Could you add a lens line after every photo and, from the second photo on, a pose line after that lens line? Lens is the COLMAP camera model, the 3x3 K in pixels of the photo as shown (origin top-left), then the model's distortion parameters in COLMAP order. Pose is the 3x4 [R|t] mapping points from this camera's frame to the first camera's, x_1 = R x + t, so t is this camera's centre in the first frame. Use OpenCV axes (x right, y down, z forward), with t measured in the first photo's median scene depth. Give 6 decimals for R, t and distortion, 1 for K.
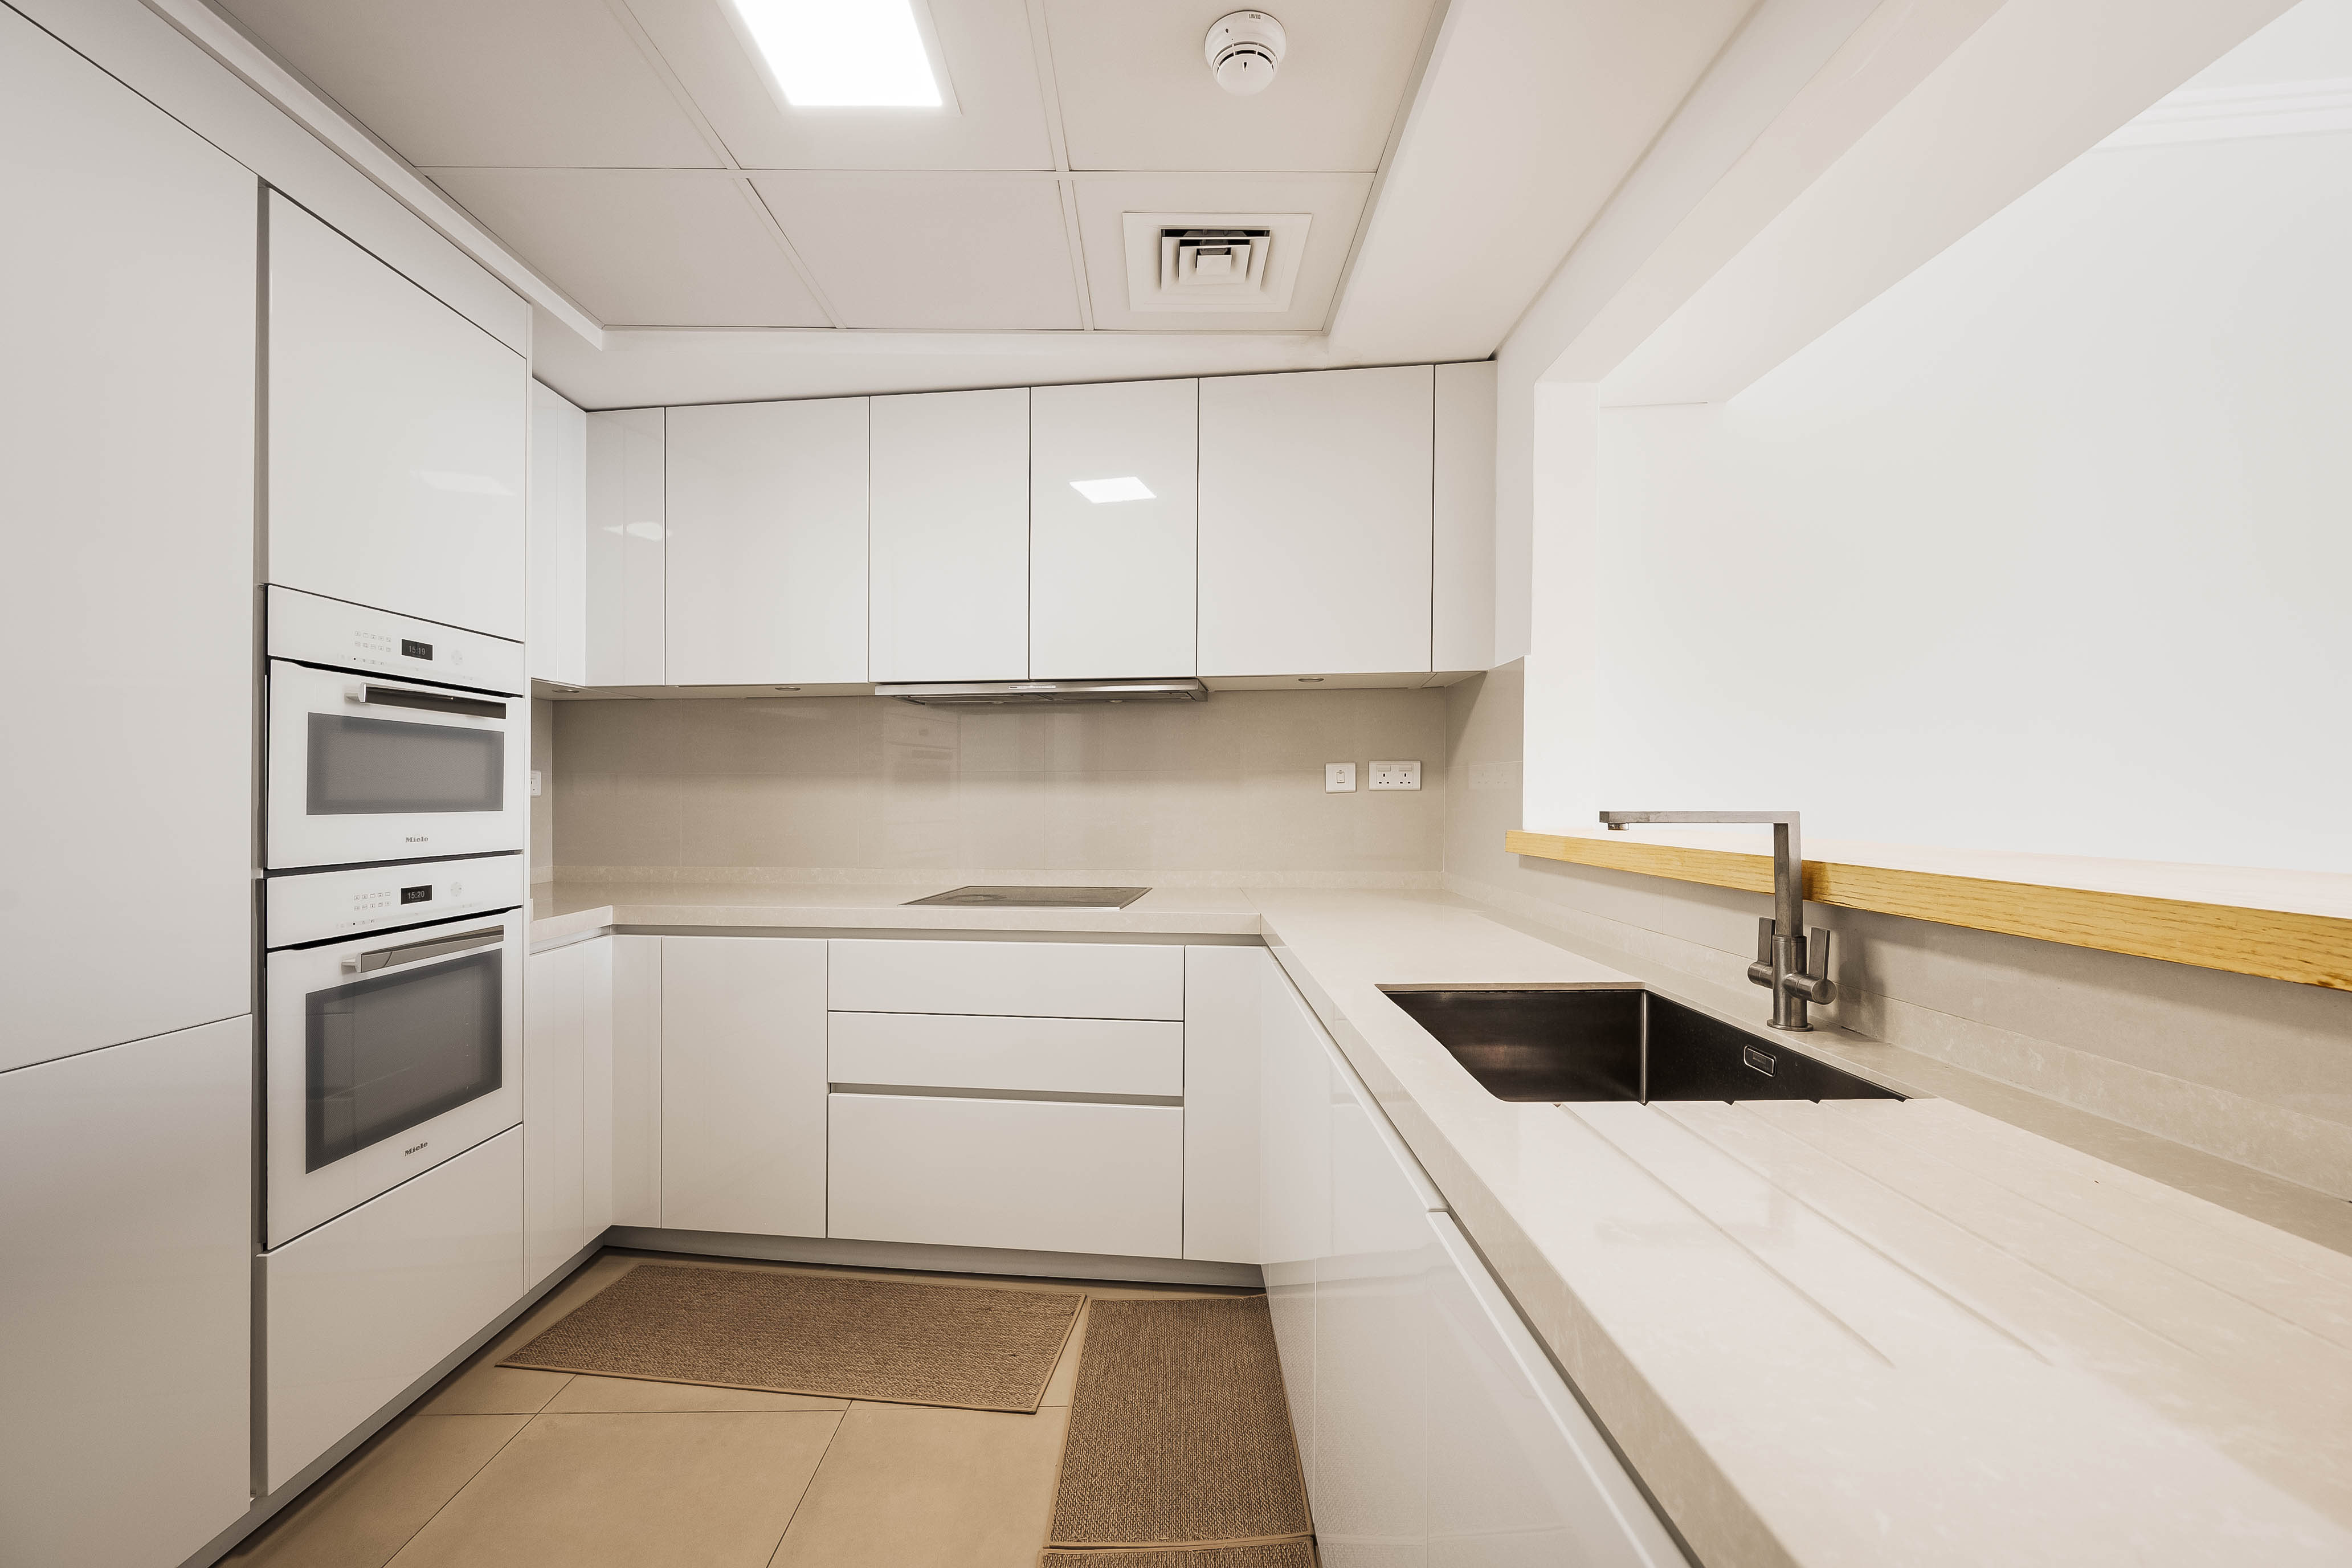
lens RADIAL K [[933.2, 0, 1179.1], [0, 933.2, 787.6], [0, 0, 1]] dist [0.006360, -0.000040]
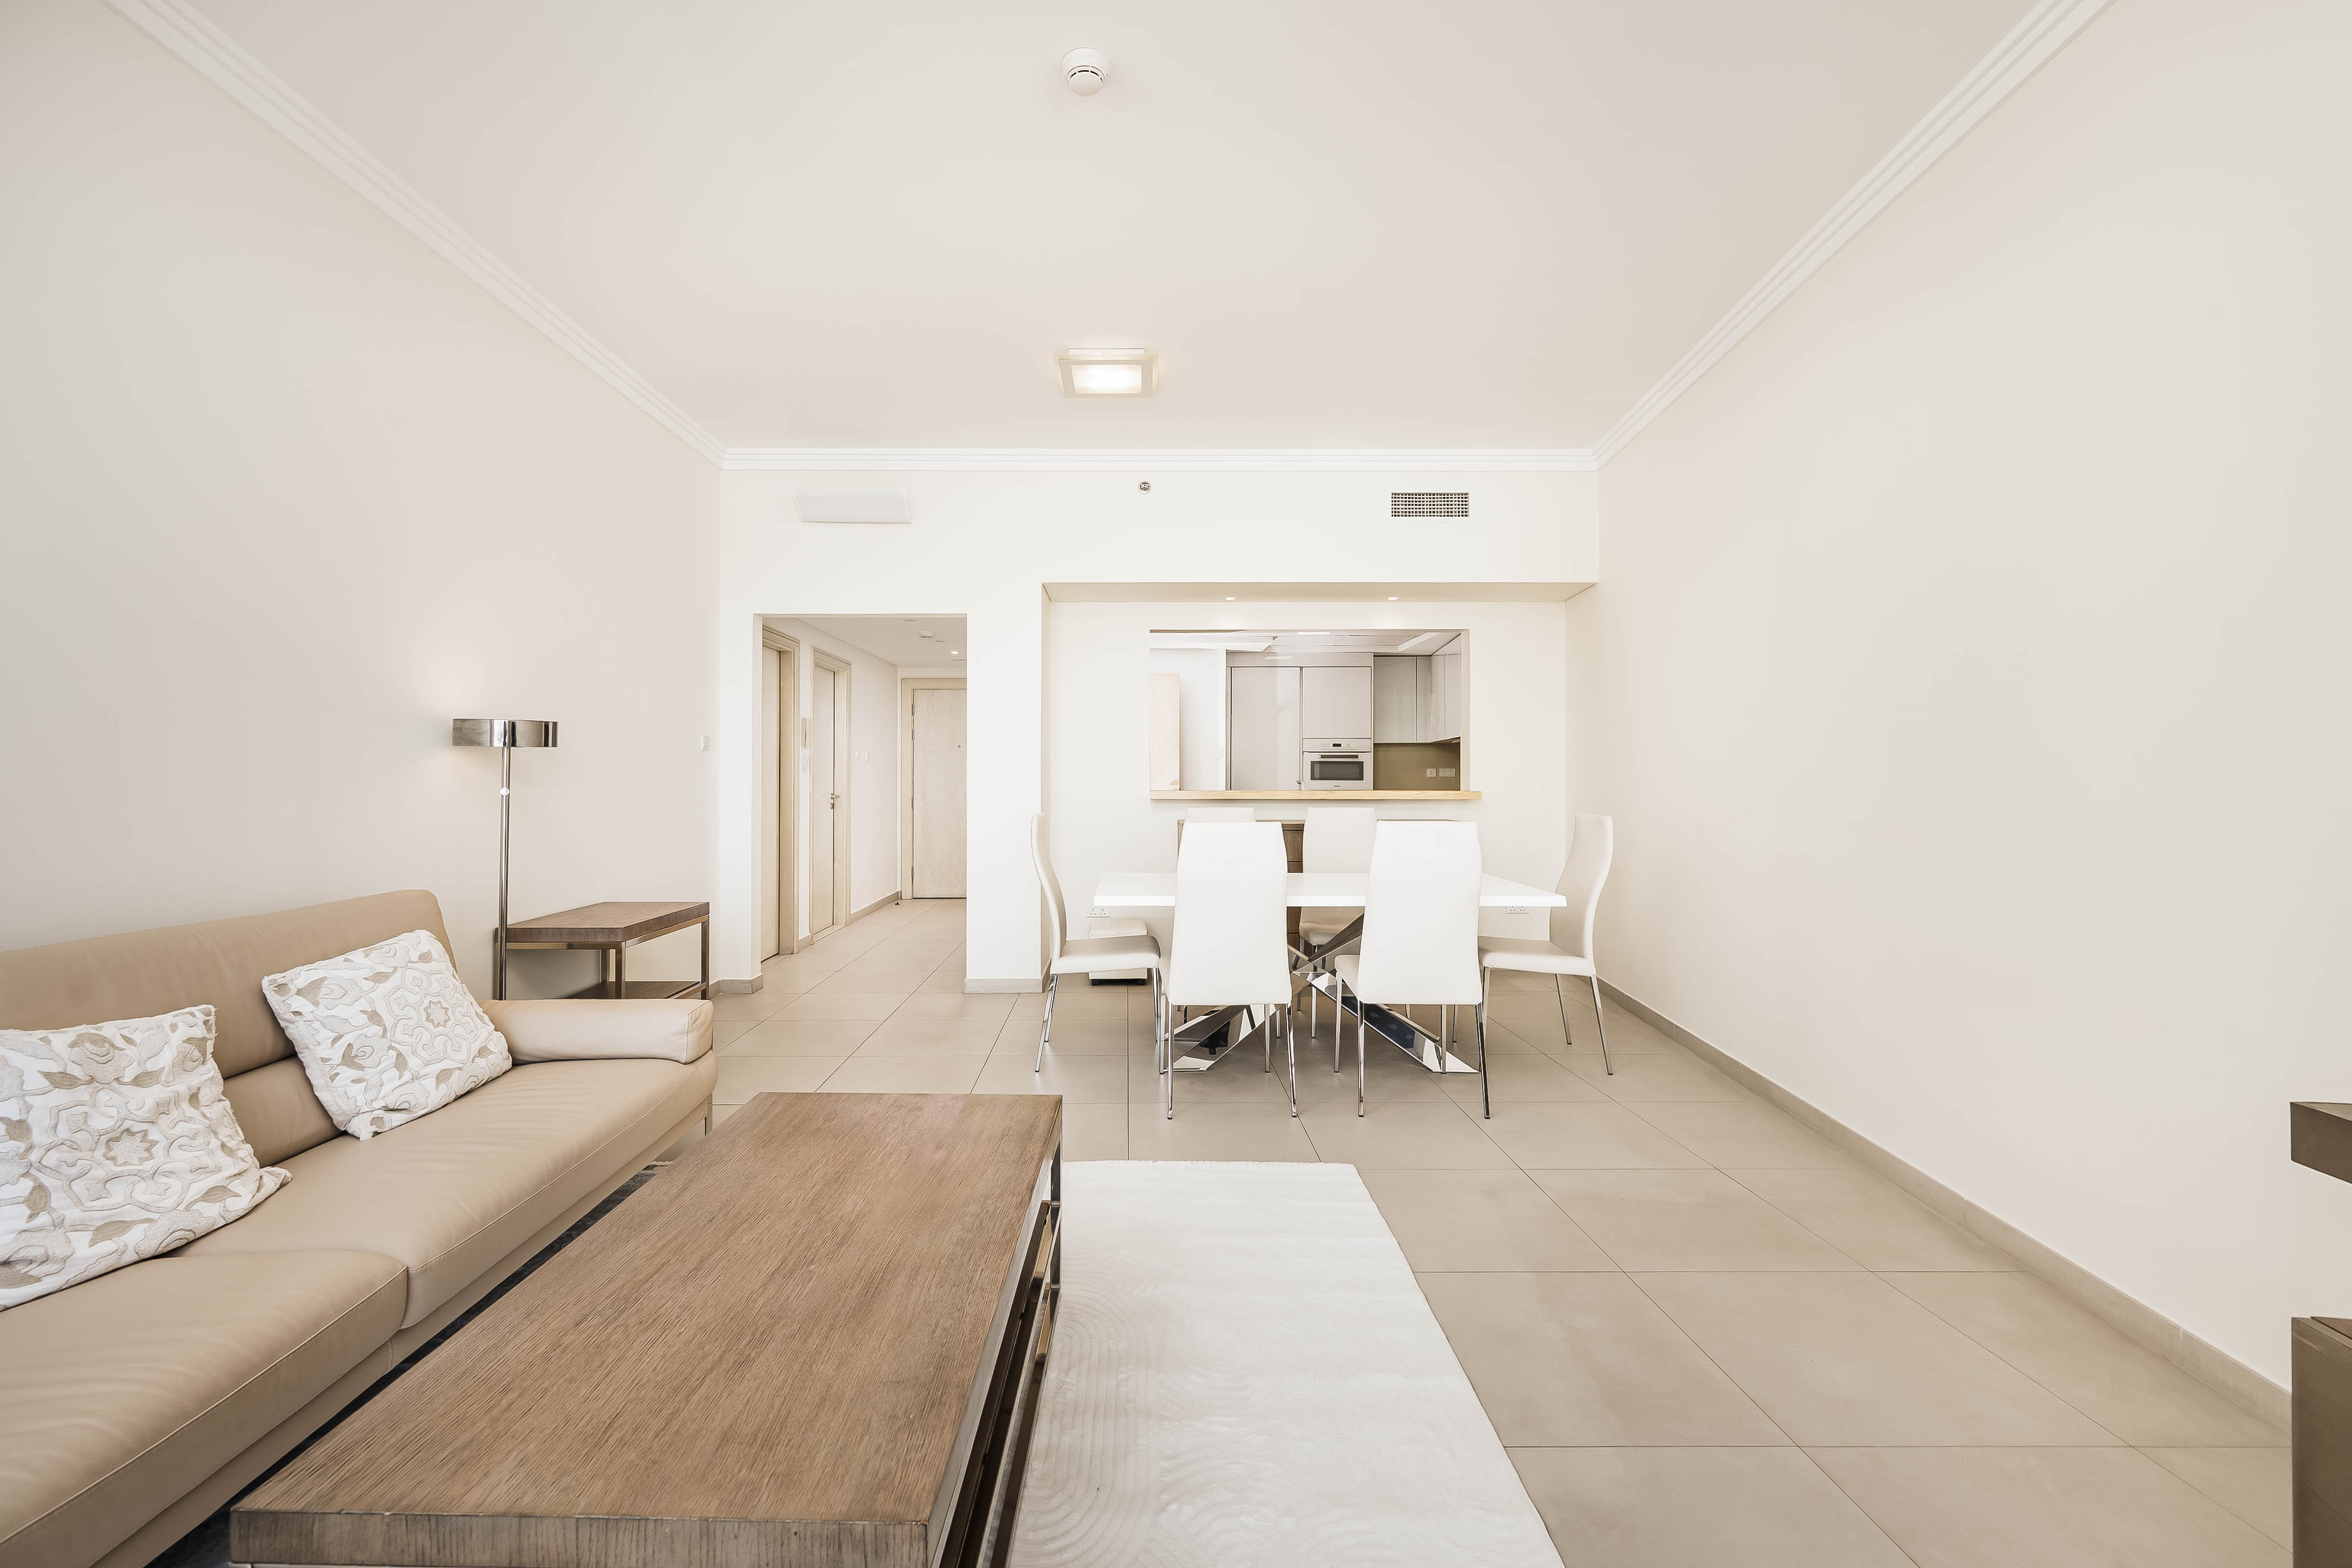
lens RADIAL K [[935.9, 0, 1170.9], [0, 935.9, 772.1], [0, 0, 1]] dist [0.000311, -0.000258]
pose [[-0.002497, -0.000563, -0.999997, 4.305268], [0.004239, 0.999991, -0.000574, -0.019522], [0.999988, -0.004240, -0.002495, 0.210396]]
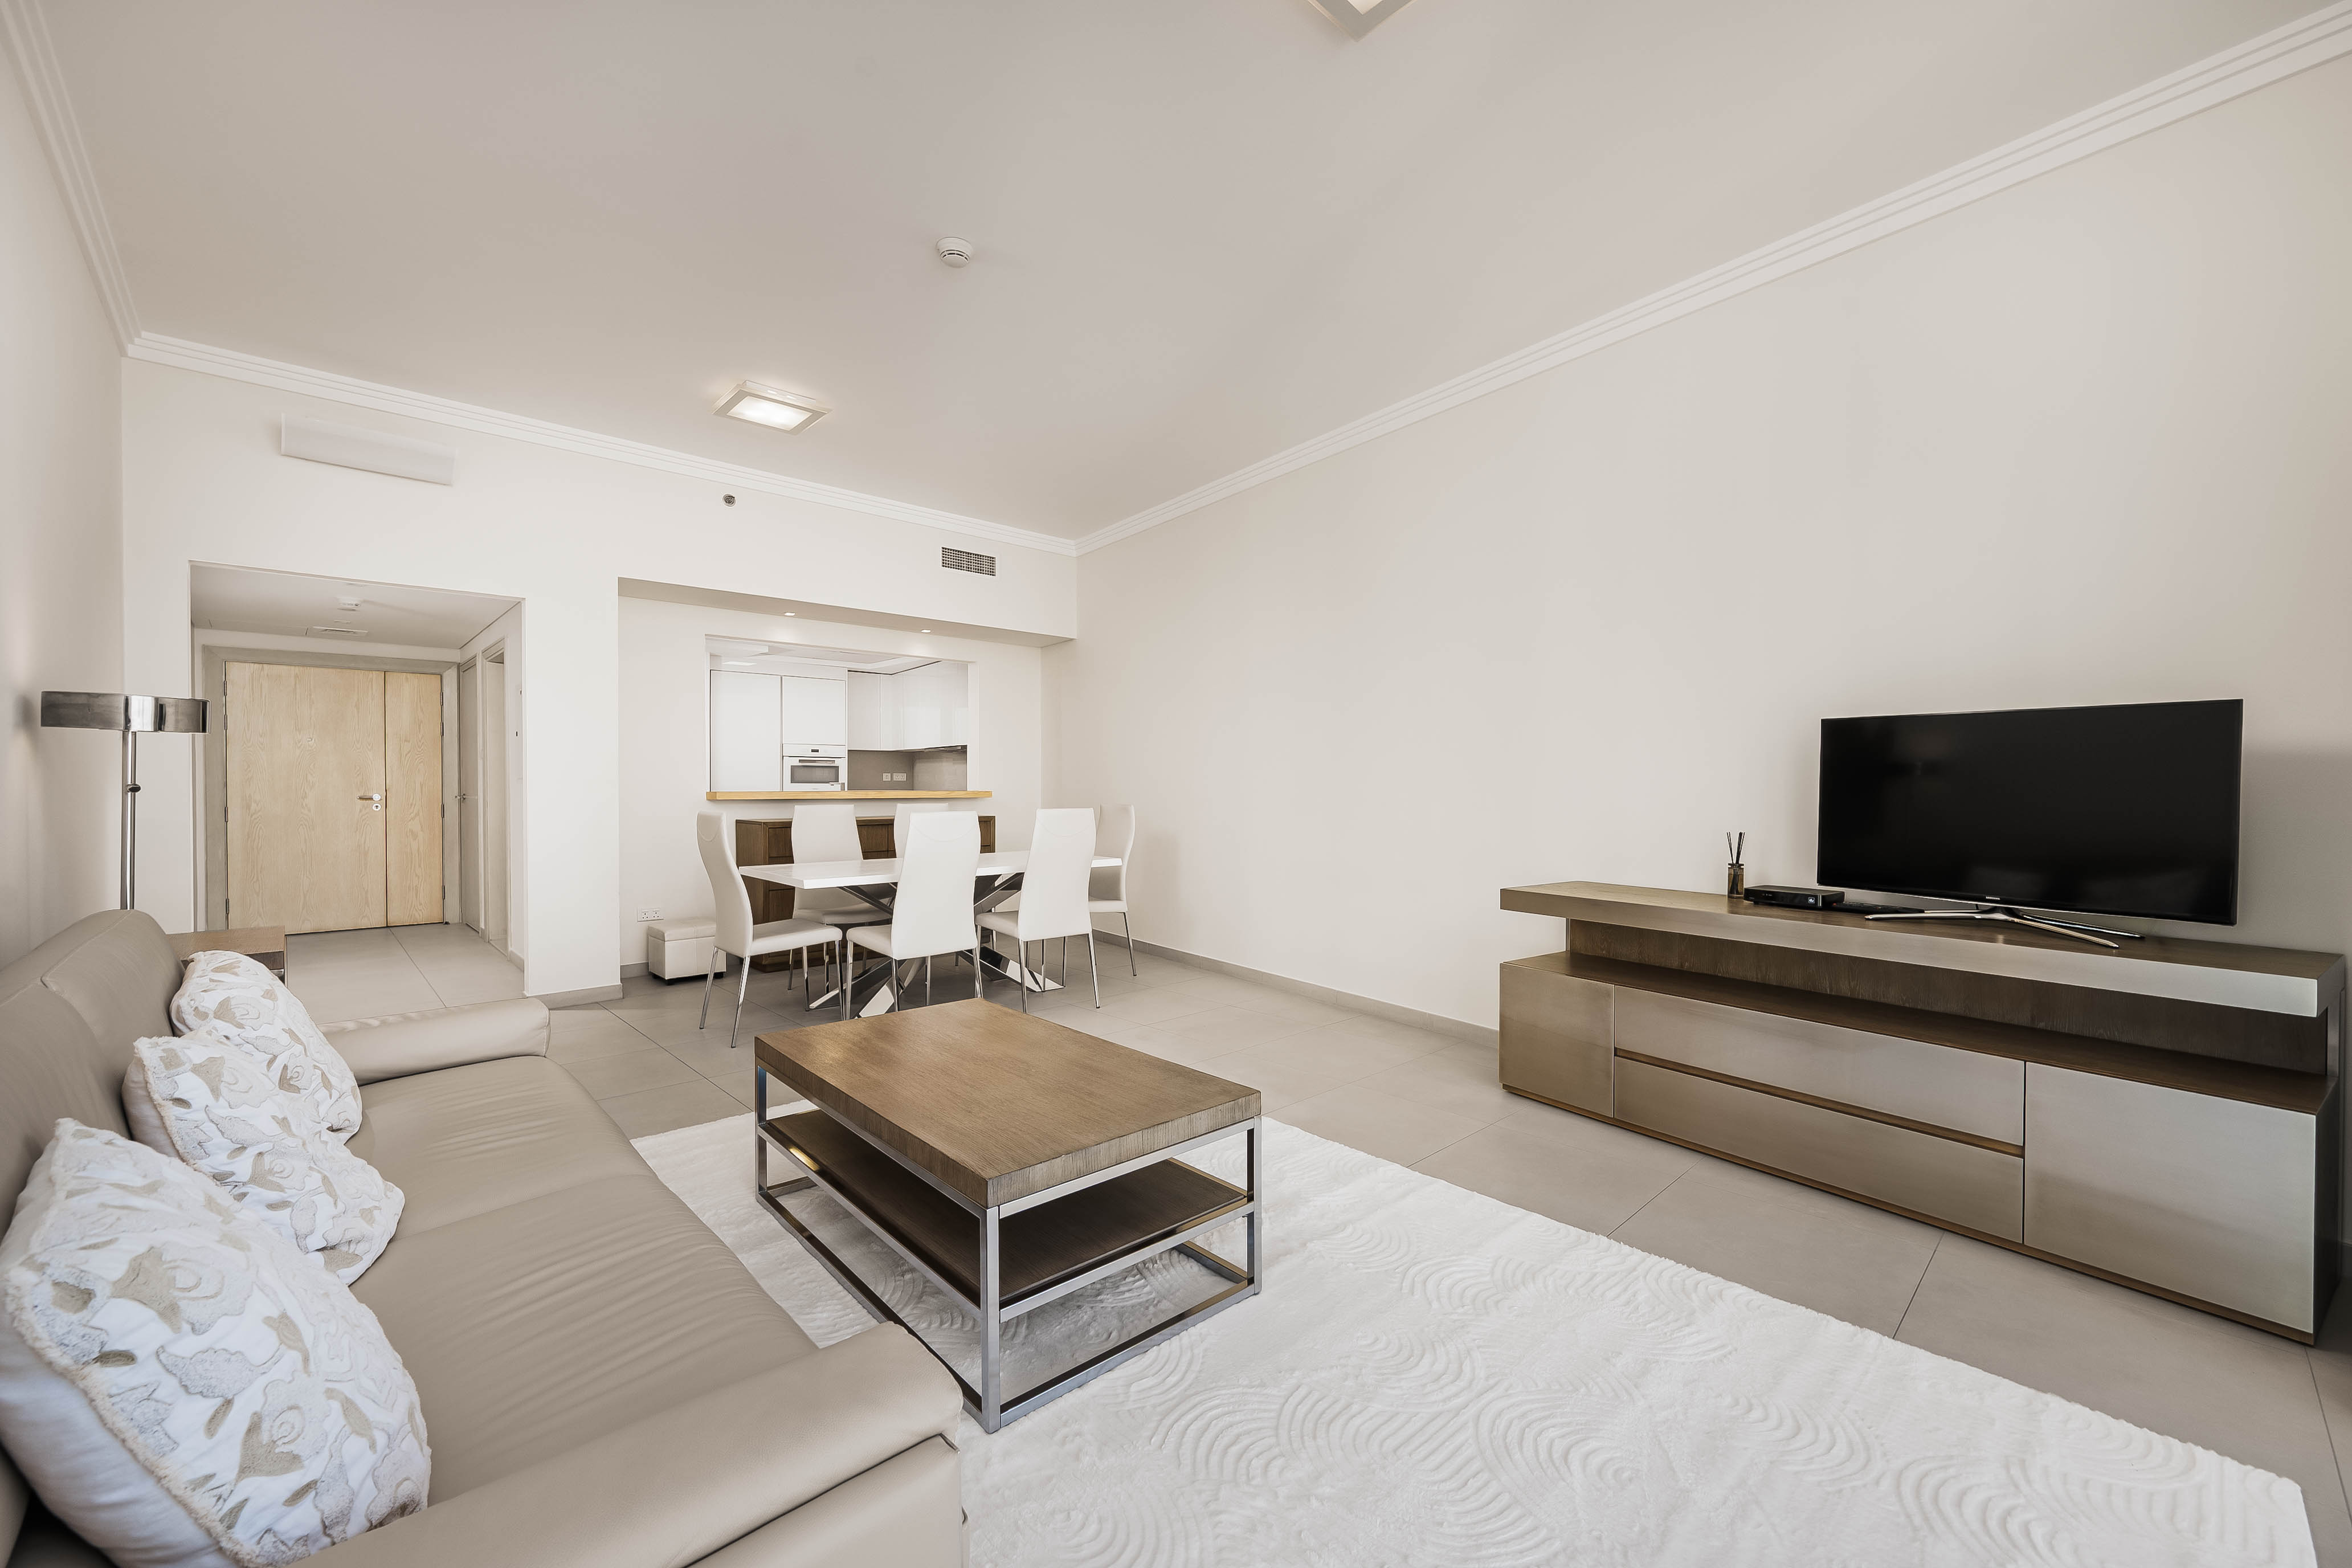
lens RADIAL K [[933.2, 0, 1179.1], [0, 933.2, 787.6], [0, 0, 1]] dist [0.006360, -0.000040]
pose [[0.682359, 0.009853, -0.730951, 4.677533], [-0.004143, 0.999945, 0.009611, -0.008775], [0.731005, -0.003530, 0.682362, -1.108482]]
